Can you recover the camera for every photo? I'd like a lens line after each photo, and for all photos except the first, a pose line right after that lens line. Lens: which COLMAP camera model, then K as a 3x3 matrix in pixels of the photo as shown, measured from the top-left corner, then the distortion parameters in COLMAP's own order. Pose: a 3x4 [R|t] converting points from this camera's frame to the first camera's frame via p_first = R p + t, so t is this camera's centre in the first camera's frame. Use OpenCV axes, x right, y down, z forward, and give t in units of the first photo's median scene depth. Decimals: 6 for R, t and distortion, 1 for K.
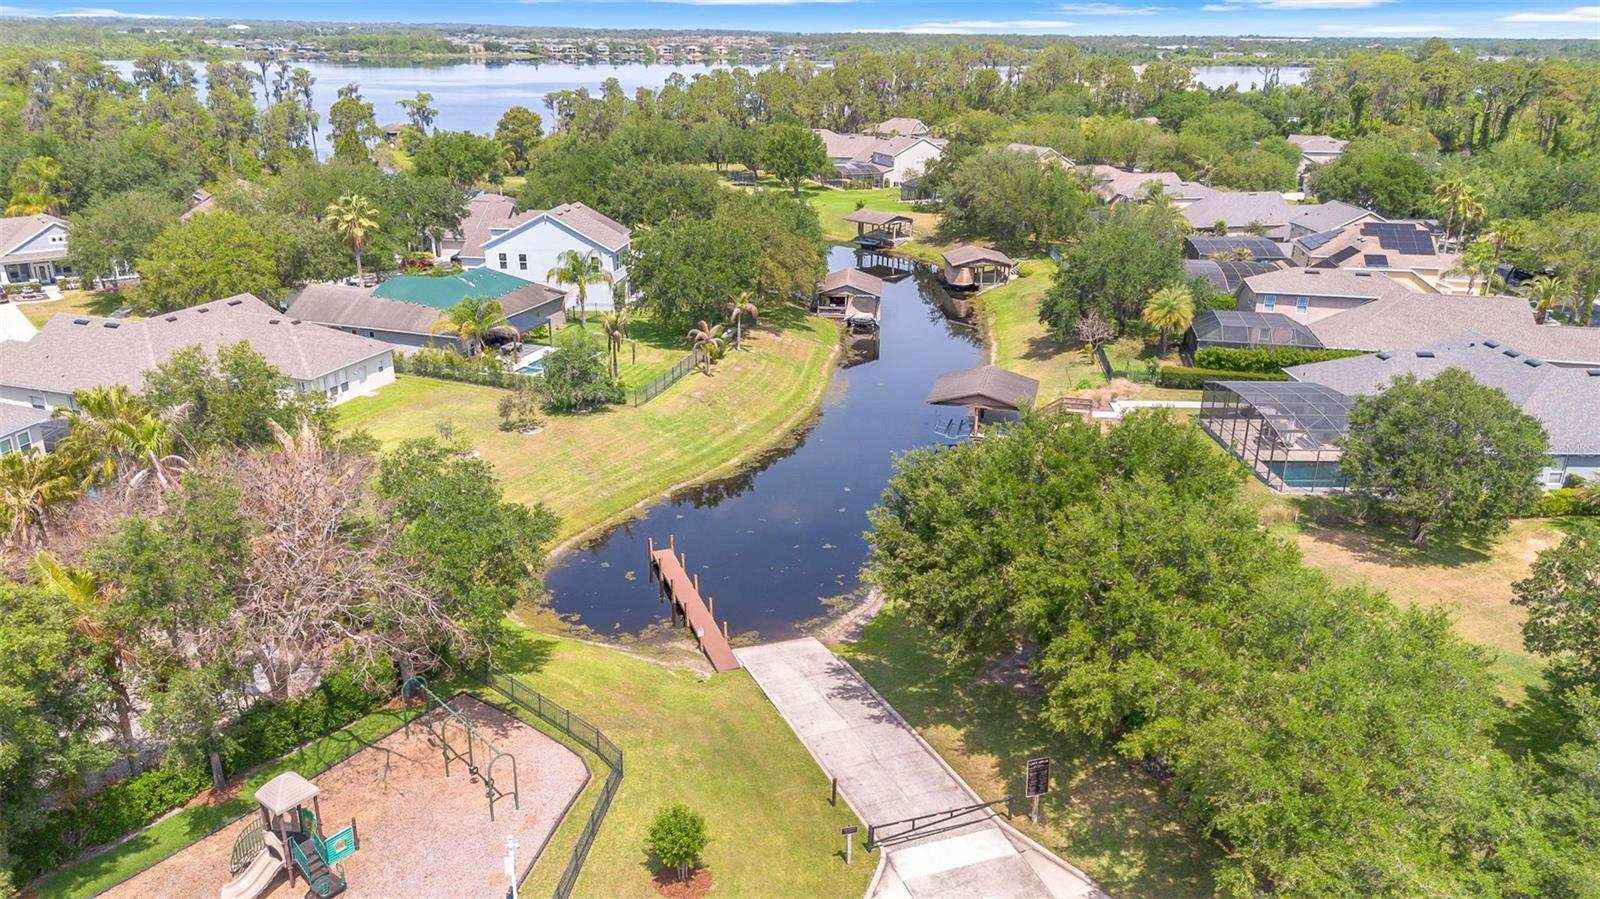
lens RADIAL K [[1113.9, 0, 800.0], [0, 1113.9, 449.5], [0, 0, 1]] dist [0.098732, -0.102759]
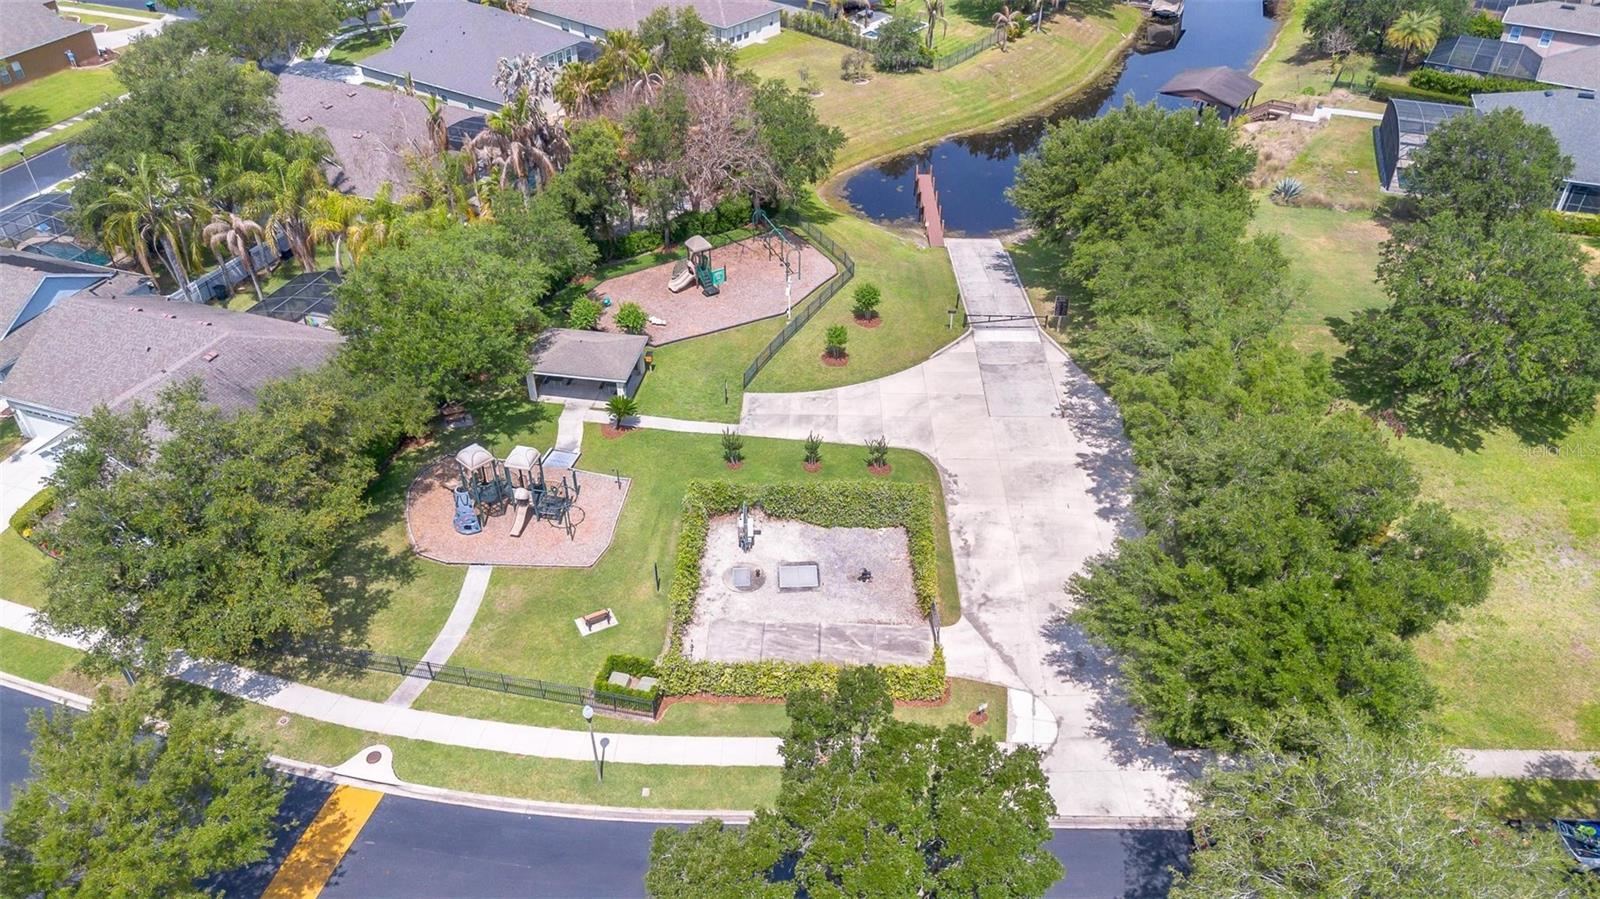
lens RADIAL K [[1126.0, 0, 800.0], [0, 1126.0, 449.5], [0, 0, 1]] dist [0.054914, -0.044367]
pose [[0.936121, 0.205240, -0.285576, 0.250794], [-0.115214, 0.946206, 0.302357, -0.000856], [0.332269, -0.250141, 0.909410, -0.583622]]
